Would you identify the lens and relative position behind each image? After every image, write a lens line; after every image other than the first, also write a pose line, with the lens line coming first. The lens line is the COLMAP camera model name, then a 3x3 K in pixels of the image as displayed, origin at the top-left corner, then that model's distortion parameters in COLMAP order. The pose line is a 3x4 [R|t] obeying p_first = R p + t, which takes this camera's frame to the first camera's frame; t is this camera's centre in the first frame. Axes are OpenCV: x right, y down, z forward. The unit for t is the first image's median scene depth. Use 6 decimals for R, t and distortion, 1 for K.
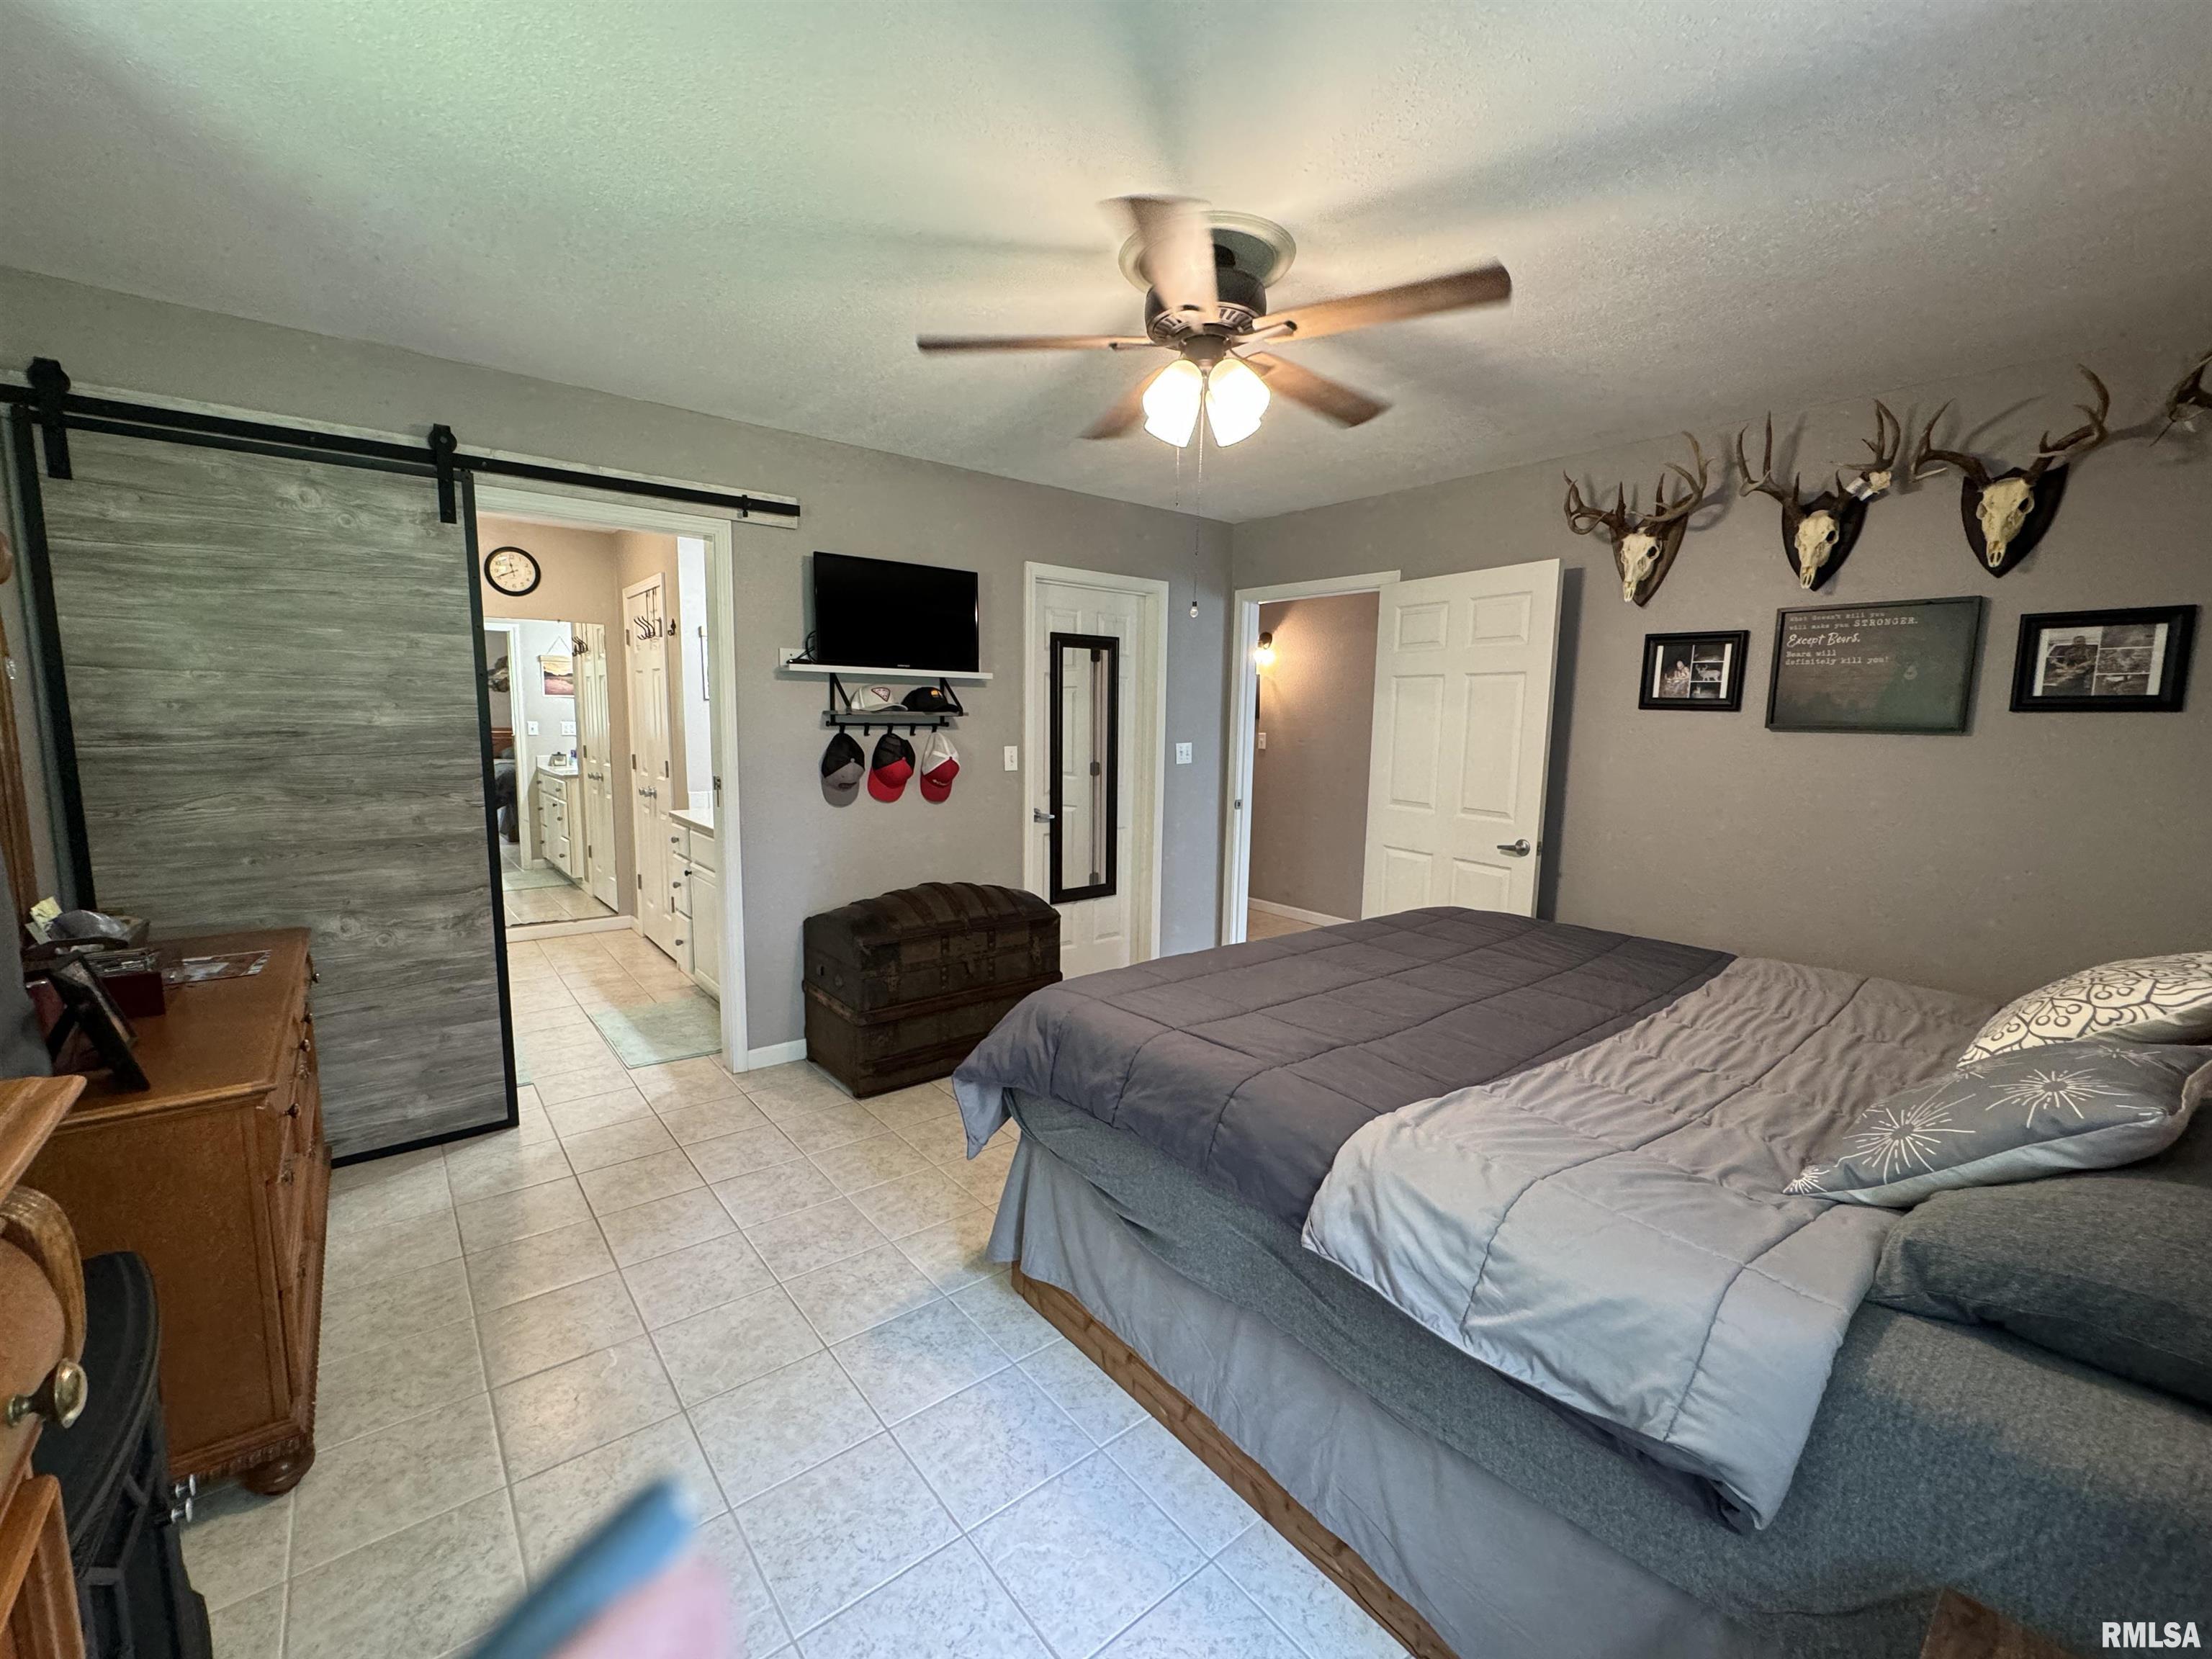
lens RADIAL K [[915.3, 0, 1099.7], [0, 915.3, 832.8], [0, 0, 1]] dist [0.003030, -0.000491]
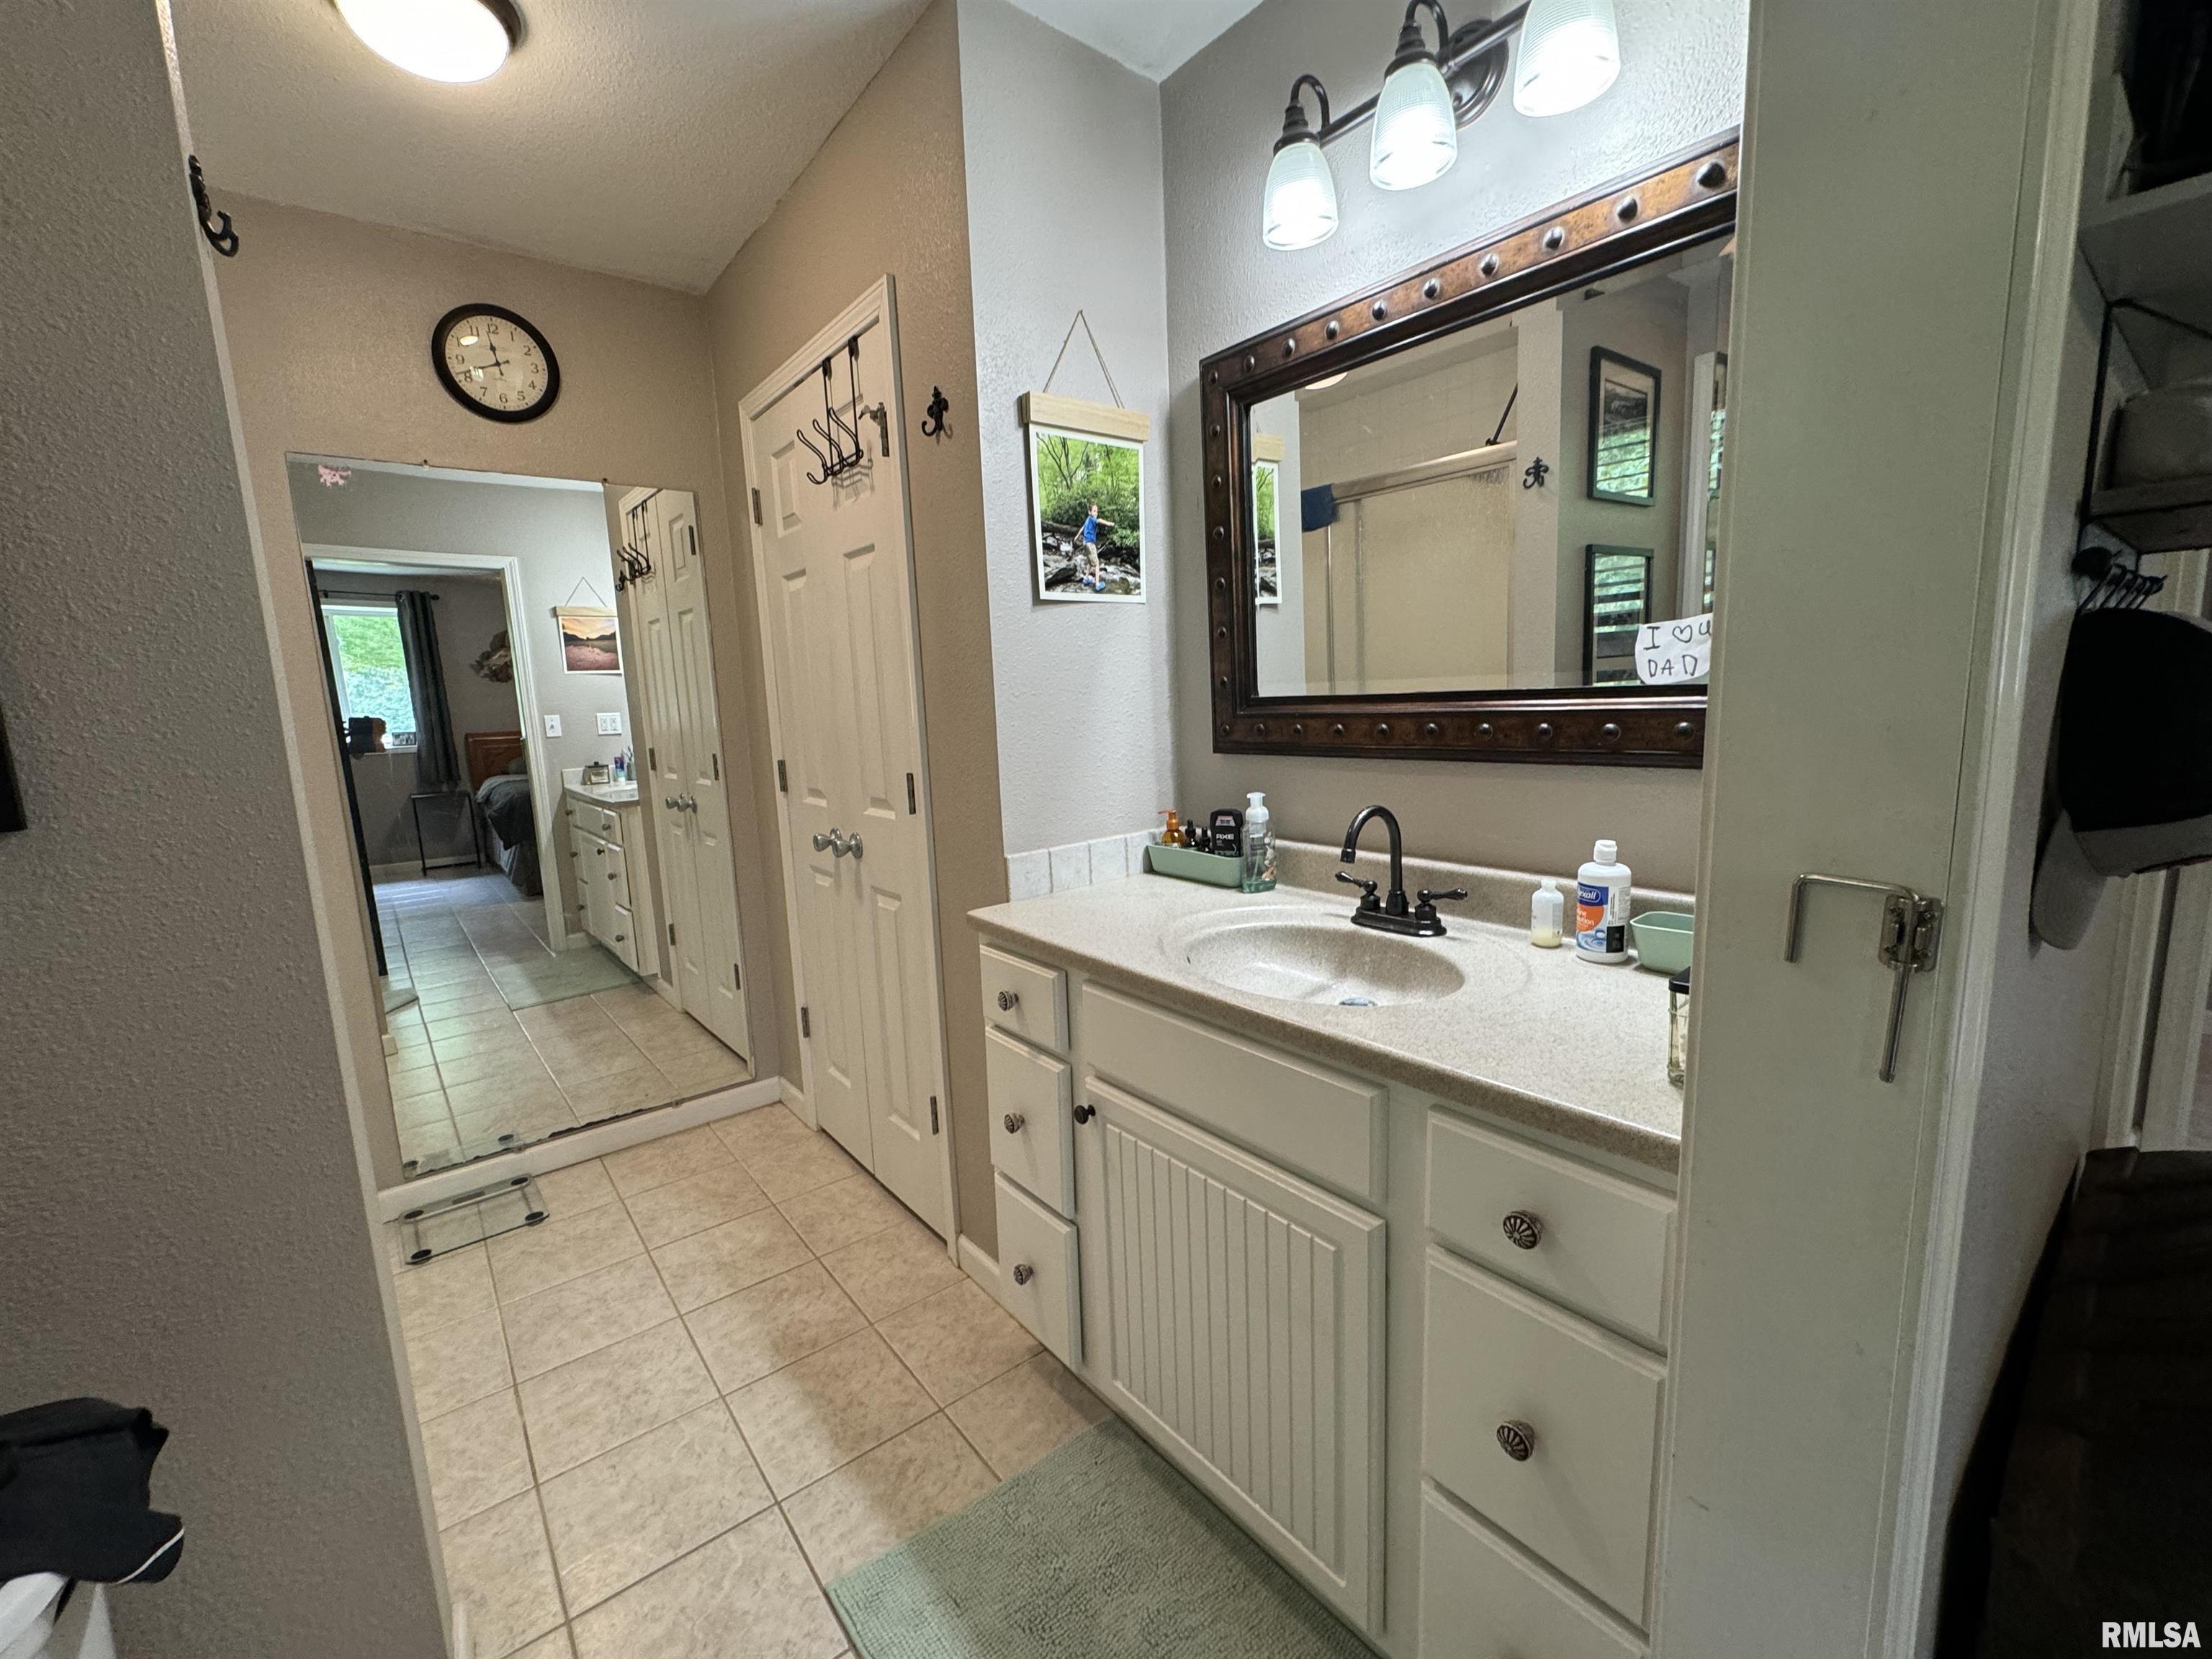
lens RADIAL K [[915.3, 0, 1109.3], [0, 915.3, 826.0], [0, 0, 1]] dist [0.003030, -0.000491]
pose [[0.998132, -0.060934, -0.004385, -0.239386], [0.061017, 0.997884, 0.022448, -0.036841], [0.003008, -0.022674, 0.999738, 0.371559]]
